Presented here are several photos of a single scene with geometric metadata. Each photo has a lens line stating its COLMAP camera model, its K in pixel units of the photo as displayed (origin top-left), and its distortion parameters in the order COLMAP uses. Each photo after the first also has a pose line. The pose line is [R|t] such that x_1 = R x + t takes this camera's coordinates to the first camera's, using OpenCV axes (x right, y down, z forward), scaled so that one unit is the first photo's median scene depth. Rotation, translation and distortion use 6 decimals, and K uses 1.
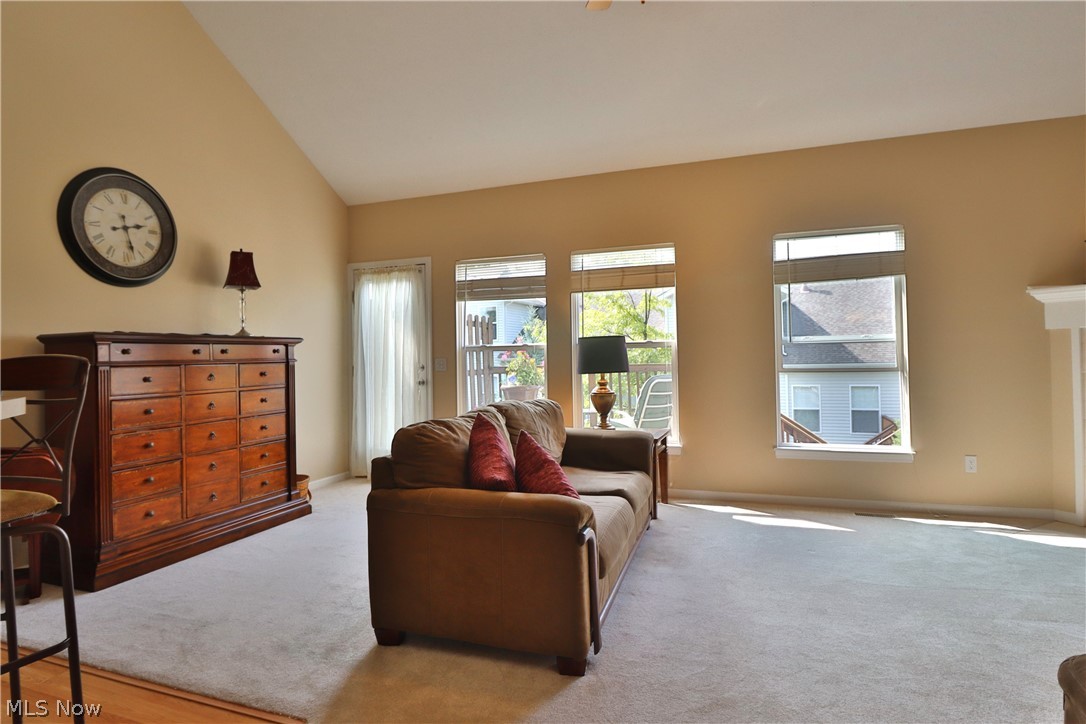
lens RADIAL K [[579.8, 0, 544.2], [0, 579.8, 347.5], [0, 0, 1]] dist [0.002187, -0.015884]
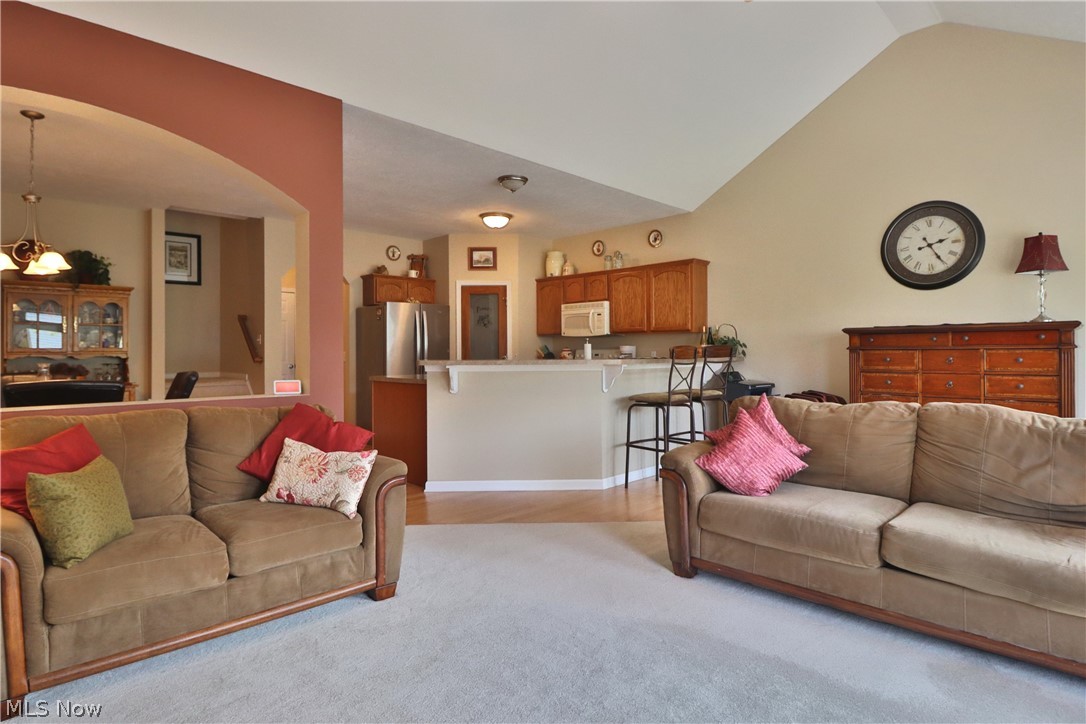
lens RADIAL K [[567.9, 0, 542.2], [0, 567.9, 347.0], [0, 0, 1]] dist [-0.002277, -0.014359]
pose [[-0.441659, 0.018043, -0.897001, 0.716443], [0.028374, 0.999579, 0.006136, -0.005608], [0.896734, -0.022741, -0.441985, 0.659977]]
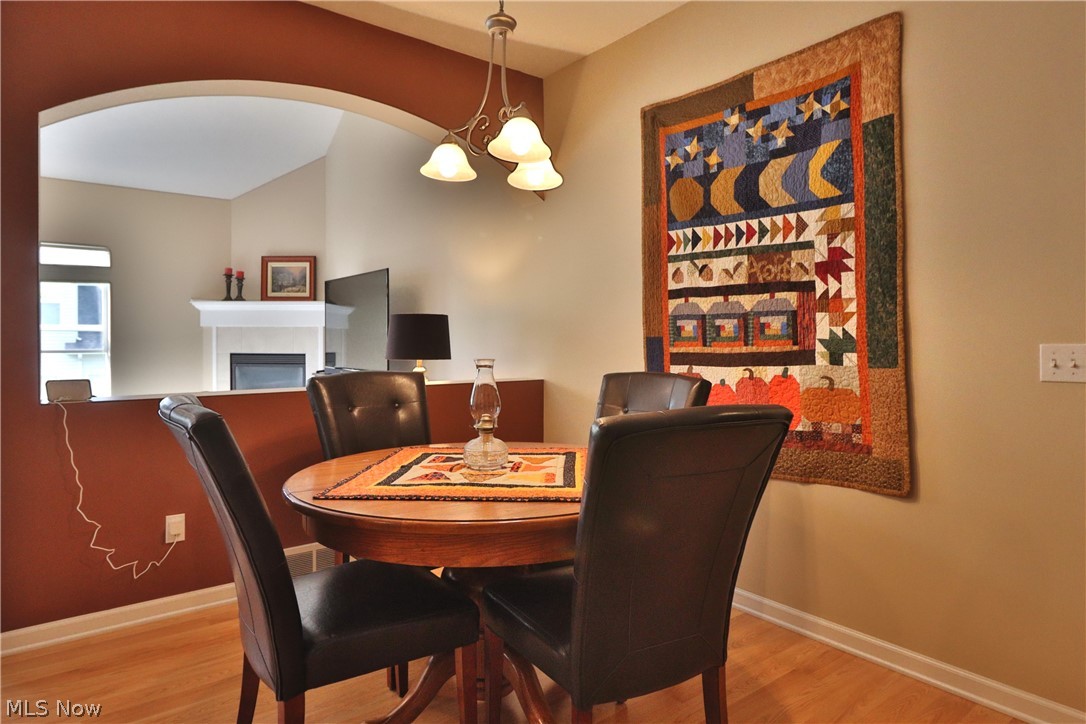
lens RADIAL K [[639.6, 0, 542.5], [0, 639.6, 346.3], [0, 0, 1]] dist [-0.002453, -0.001130]
pose [[0.540573, 0.011021, 0.841225, -0.110460], [-0.025841, 0.999660, 0.003508, -0.006182], [-0.840900, -0.023635, 0.540674, -0.705592]]
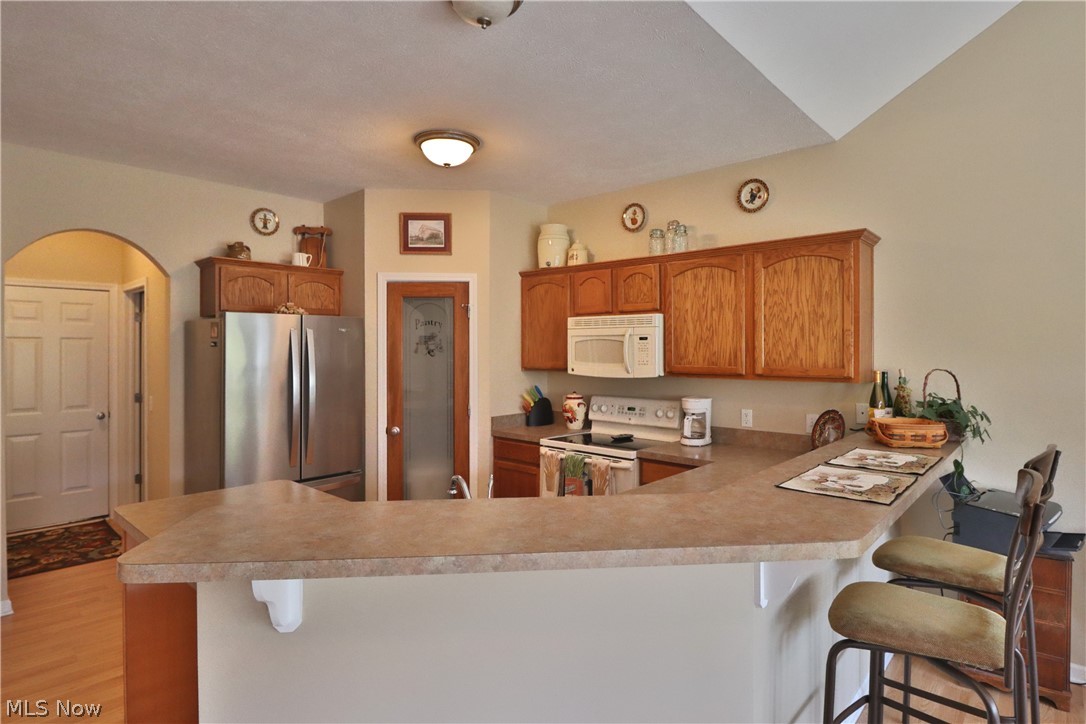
lens RADIAL K [[567.9, 0, 542.2], [0, 567.9, 347.0], [0, 0, 1]] dist [-0.002277, -0.014359]
pose [[-0.386398, 0.017332, -0.922169, 0.049844], [0.023096, 0.999692, 0.009111, -0.081390], [0.922043, -0.017778, -0.386679, 0.286491]]
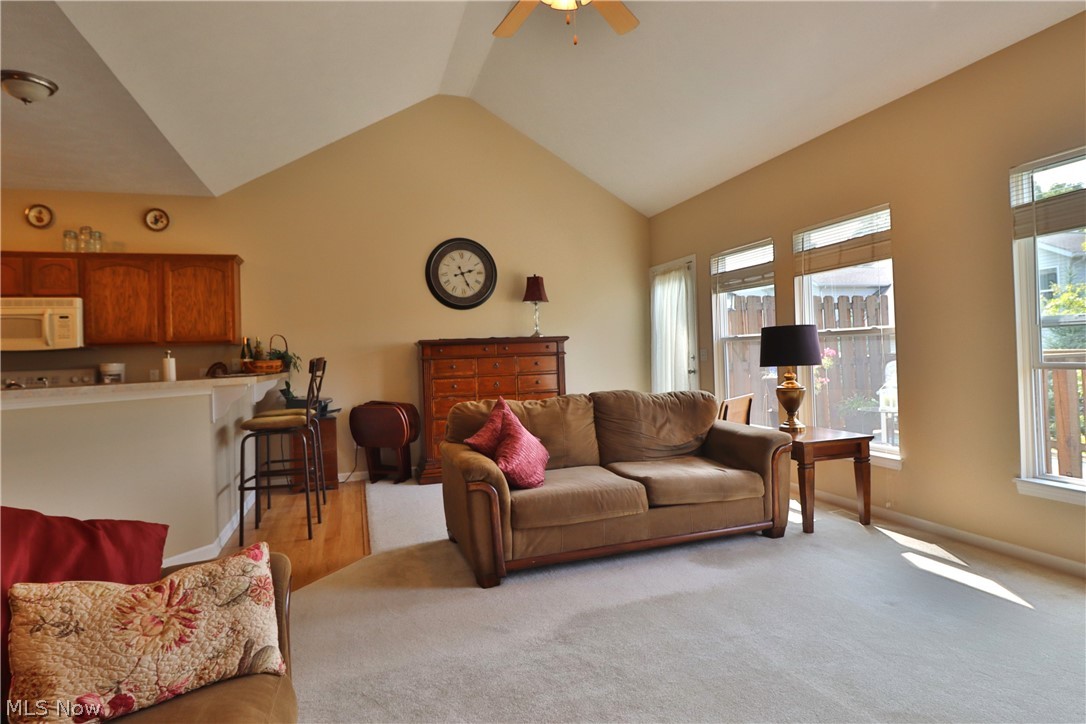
lens RADIAL K [[590.1, 0, 540.4], [0, 590.1, 345.7], [0, 0, 1]] dist [0.017257, -0.025198]
pose [[0.607324, -0.012260, -0.794360, 0.628487], [0.033350, 0.999393, 0.010073, -0.010733], [0.793754, -0.032610, 0.607364, 0.131751]]
